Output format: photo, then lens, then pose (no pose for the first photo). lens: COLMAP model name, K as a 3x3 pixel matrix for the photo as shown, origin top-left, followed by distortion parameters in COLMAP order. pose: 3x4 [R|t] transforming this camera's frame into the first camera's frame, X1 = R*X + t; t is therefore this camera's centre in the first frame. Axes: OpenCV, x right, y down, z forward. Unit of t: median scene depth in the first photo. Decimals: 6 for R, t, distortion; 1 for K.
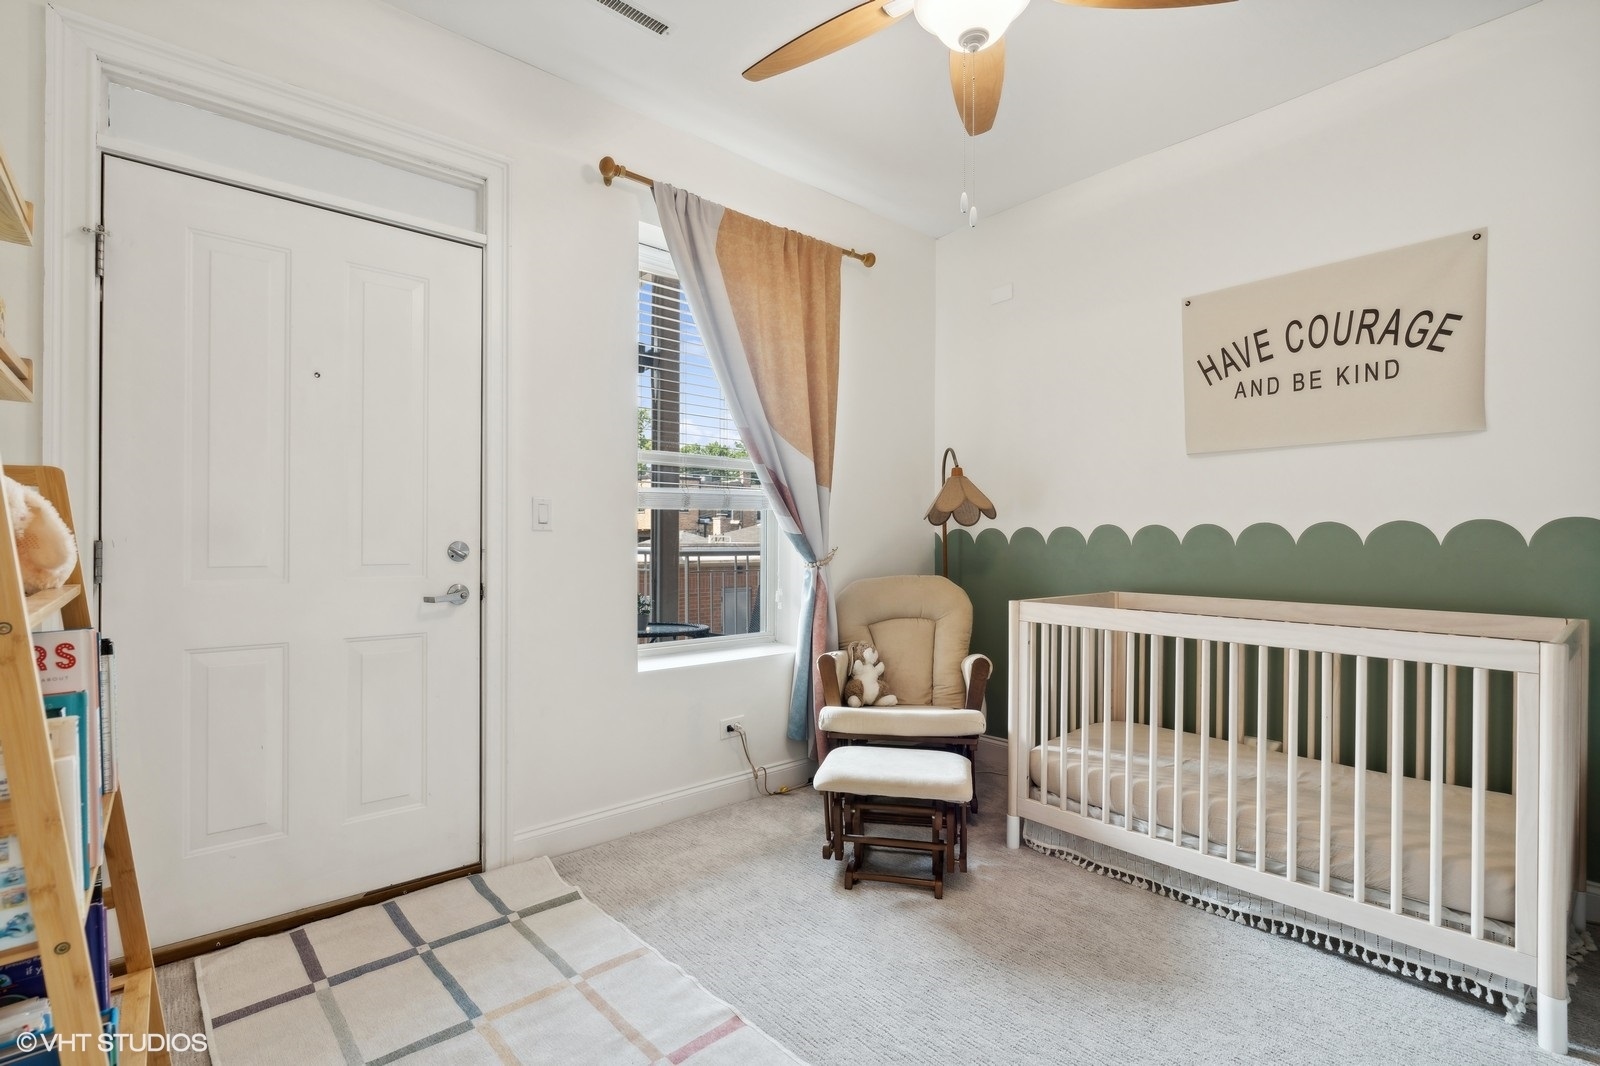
lens RADIAL K [[725.1, 0, 809.7], [0, 725.1, 537.9], [0, 0, 1]] dist [-0.008379, 0.000078]
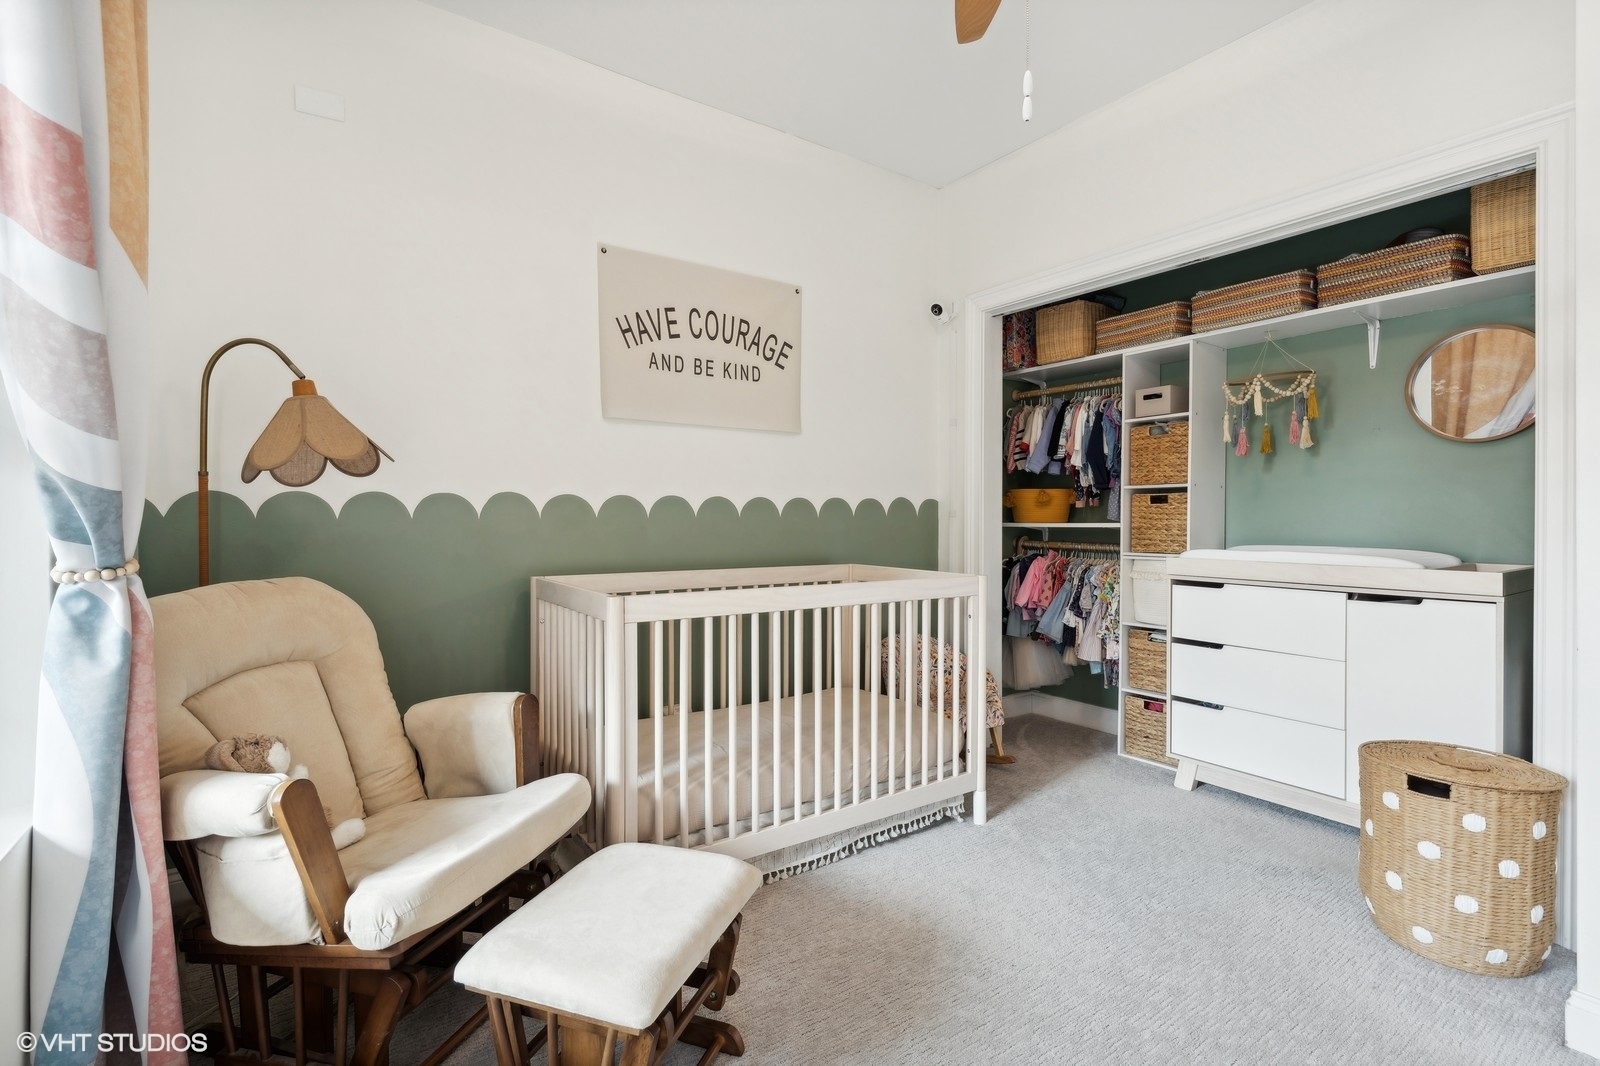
lens RADIAL K [[725.1, 0, 807.4], [0, 725.1, 527.8], [0, 0, 1]] dist [-0.008379, 0.000078]
pose [[0.118367, 0.000717, 0.992970, -0.387022], [0.012348, 0.999921, -0.002194, 0.029737], [-0.992893, 0.012520, 0.118349, 0.730512]]
